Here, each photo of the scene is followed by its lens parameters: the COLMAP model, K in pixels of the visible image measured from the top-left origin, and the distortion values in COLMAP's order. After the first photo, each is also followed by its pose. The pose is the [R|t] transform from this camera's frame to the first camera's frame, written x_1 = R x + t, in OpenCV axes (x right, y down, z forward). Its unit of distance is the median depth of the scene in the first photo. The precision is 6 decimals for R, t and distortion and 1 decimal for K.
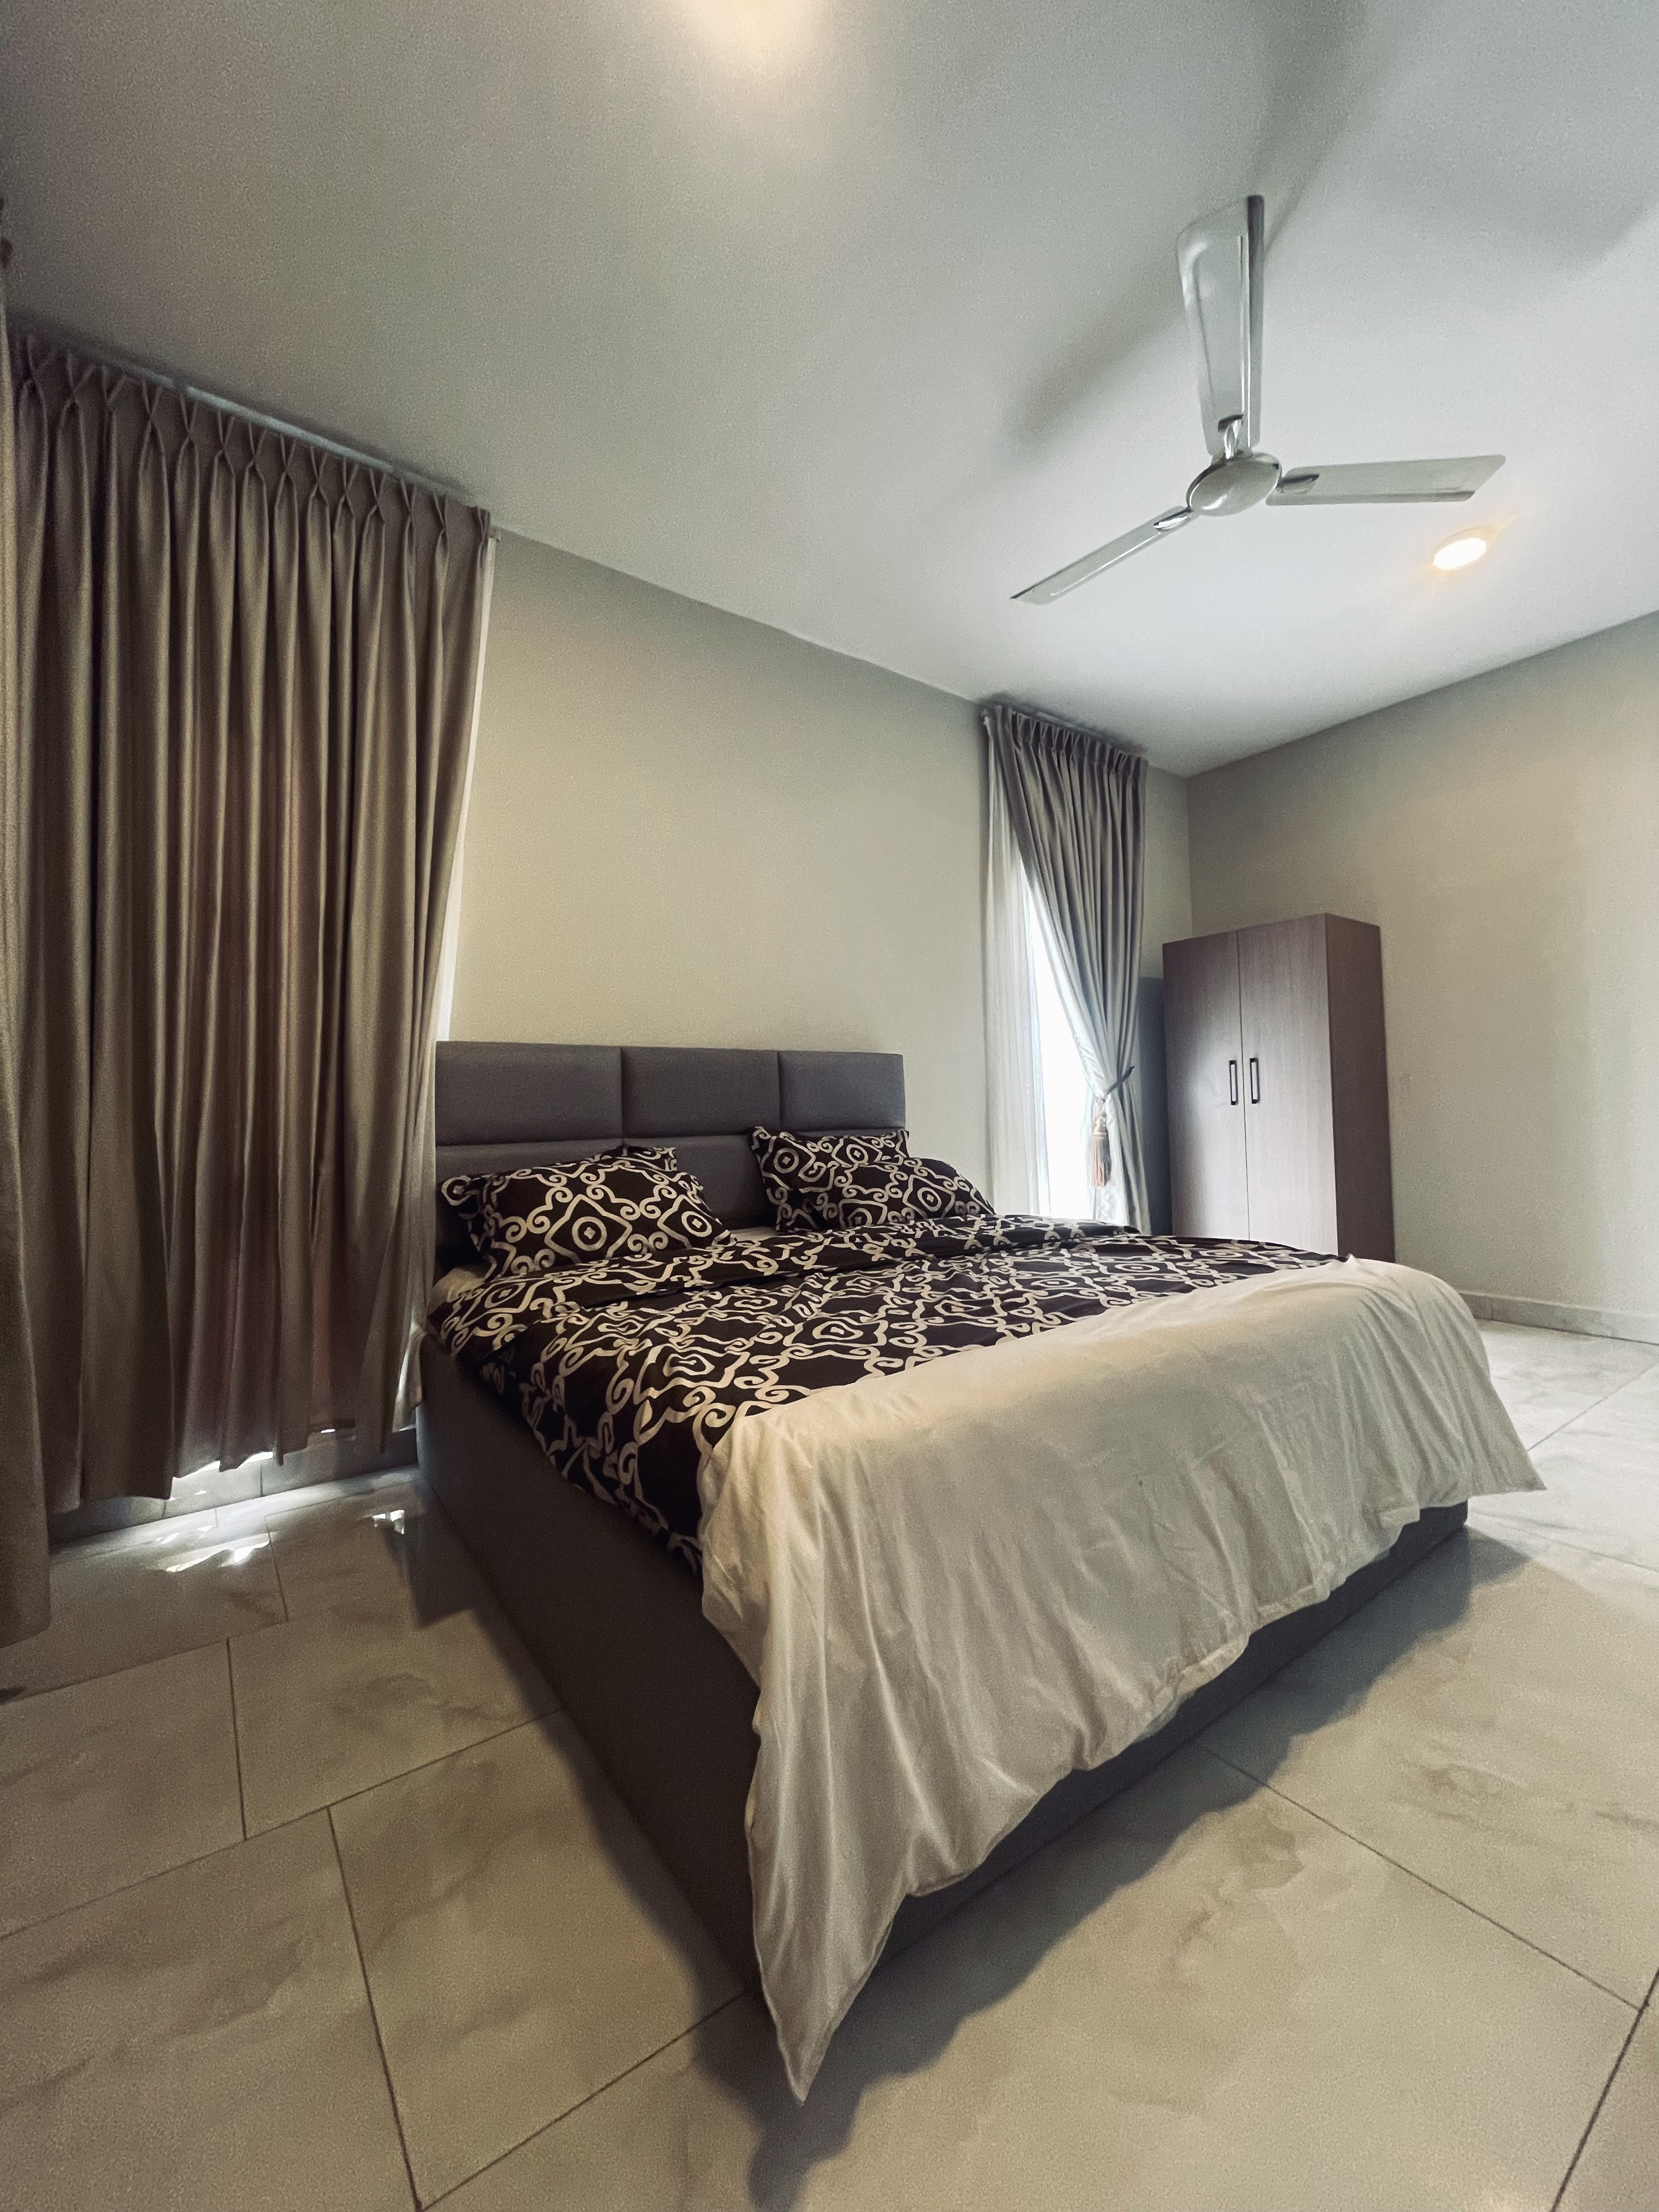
lens RADIAL K [[893.8, 0, 848.9], [0, 893.8, 1091.5], [0, 0, 1]] dist [0.001384, -0.000030]
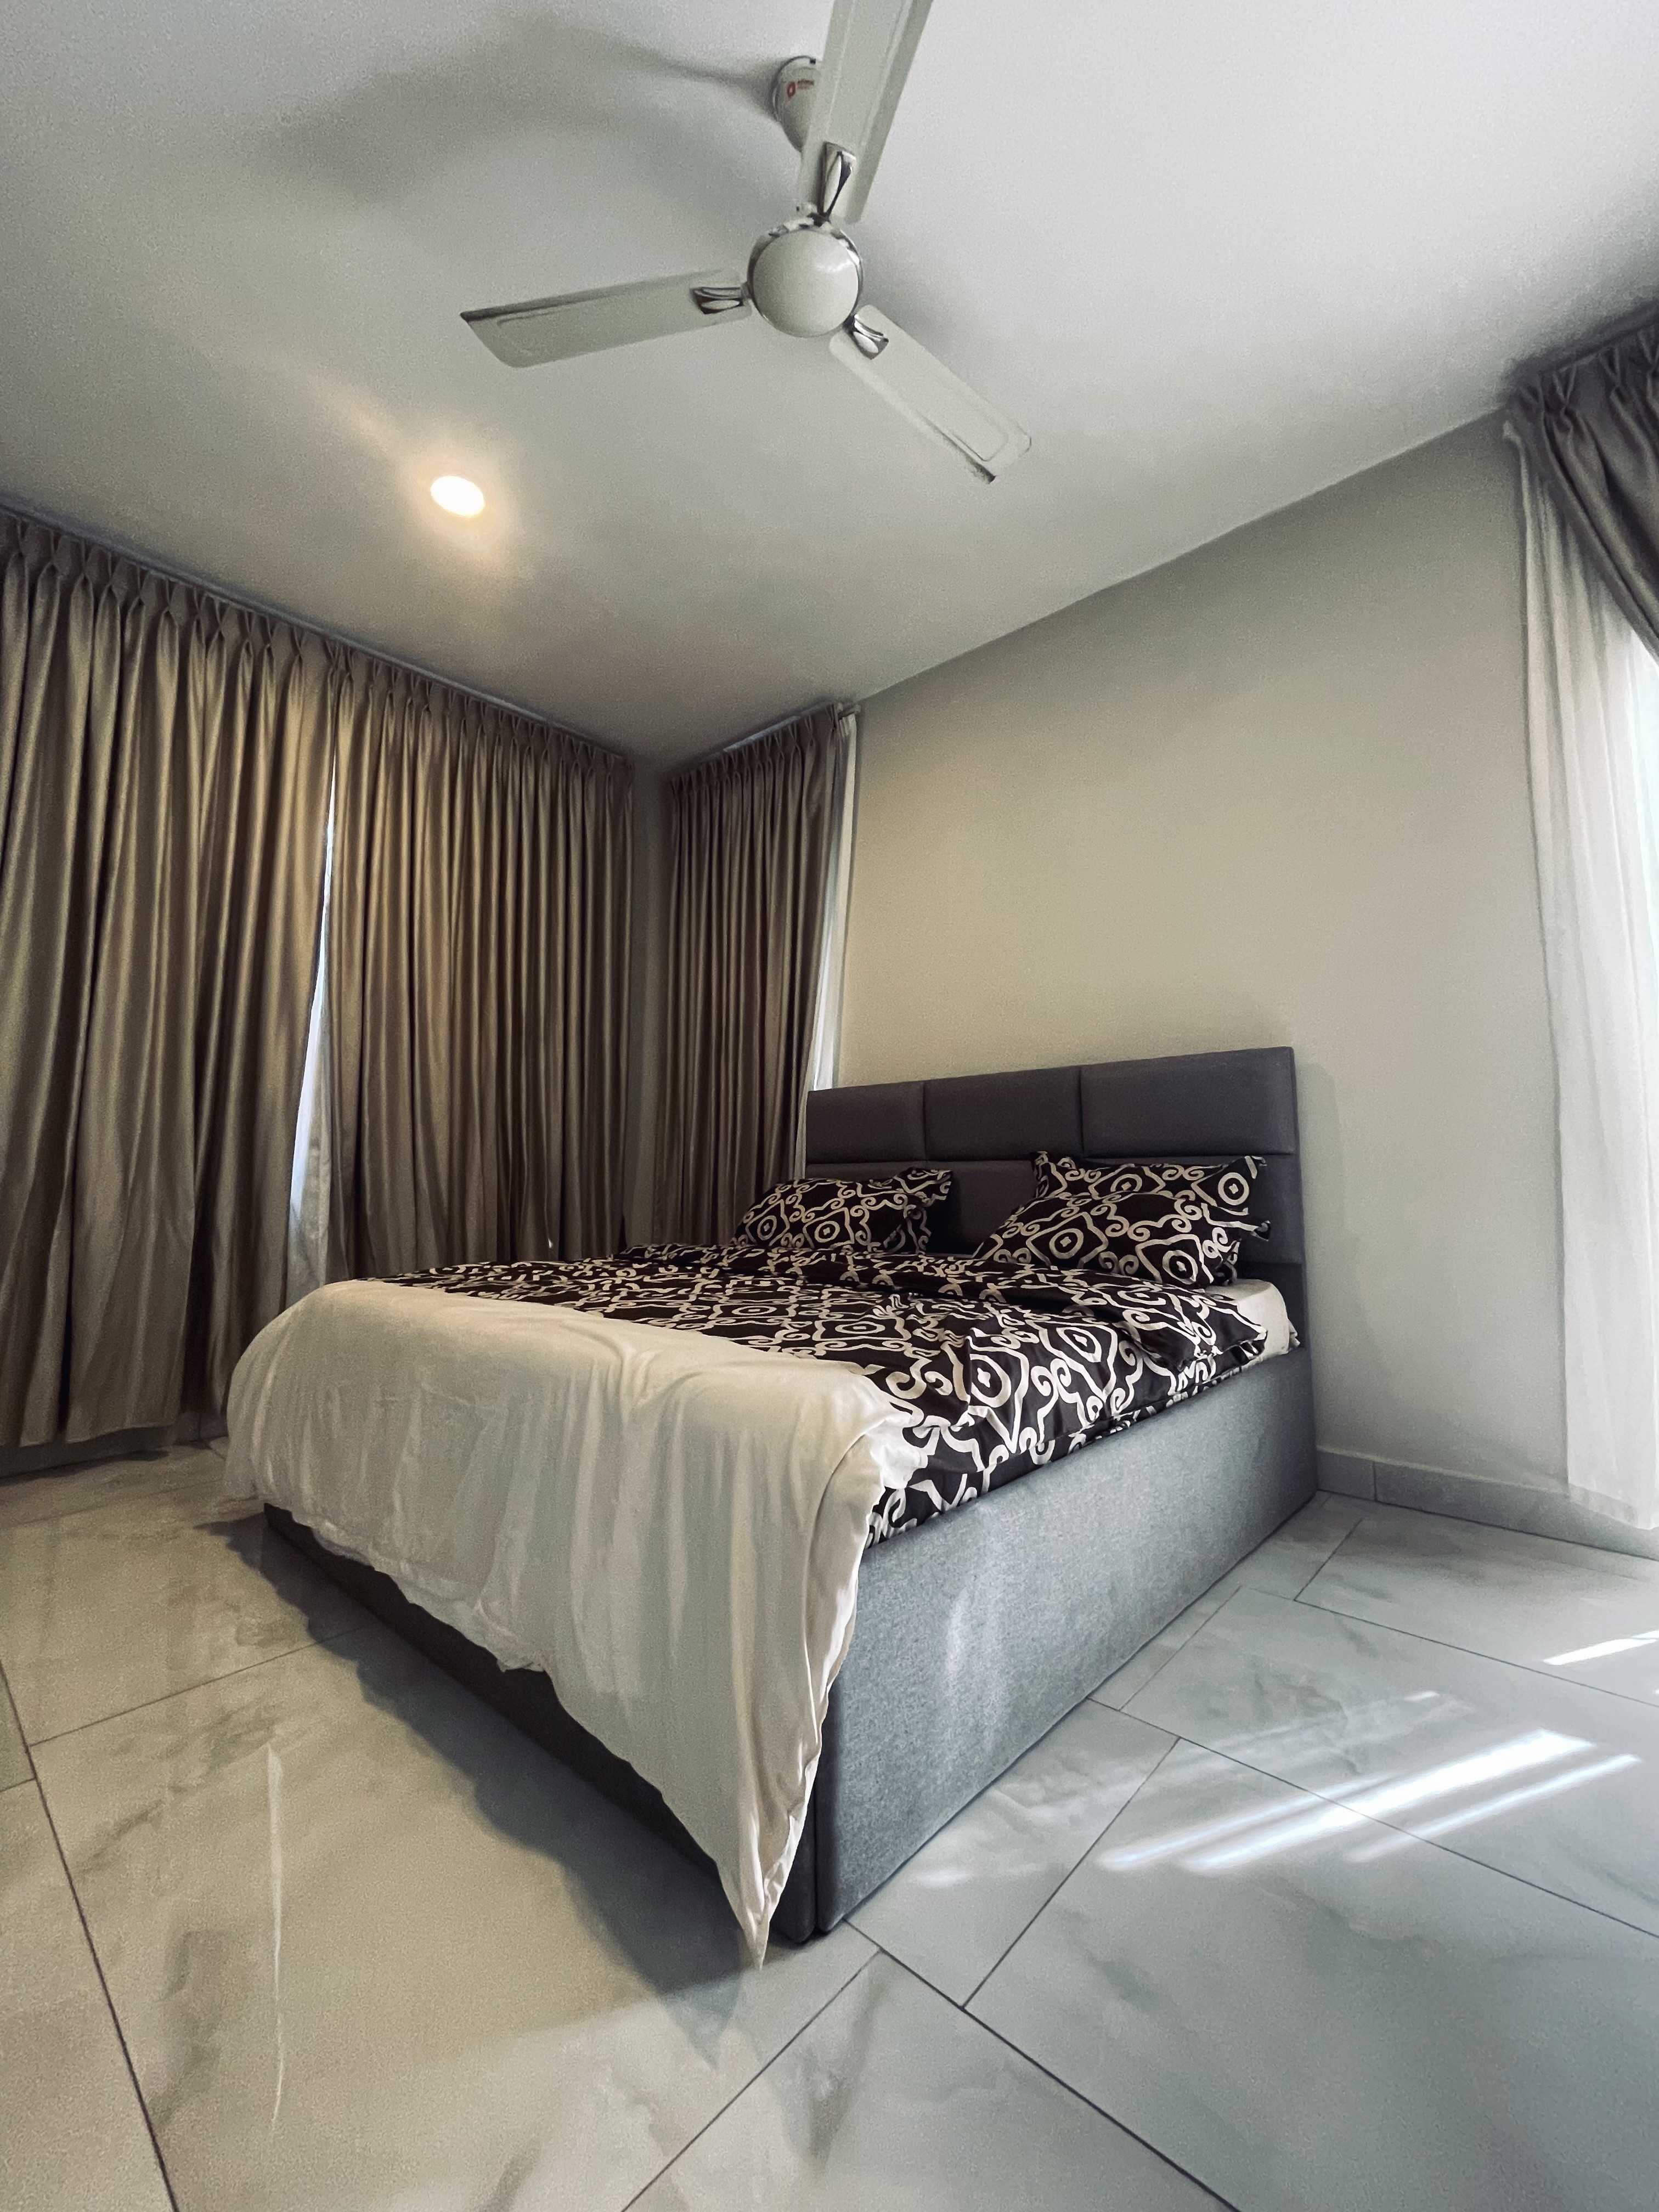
lens RADIAL K [[893.8, 0, 846.7], [0, 893.8, 1095.6], [0, 0, 1]] dist [0.001384, -0.000030]
pose [[0.200920, -0.051374, -0.978260, 1.050633], [0.040583, 0.998203, -0.044086, 0.024054], [0.978767, -0.030843, 0.202644, 0.812825]]
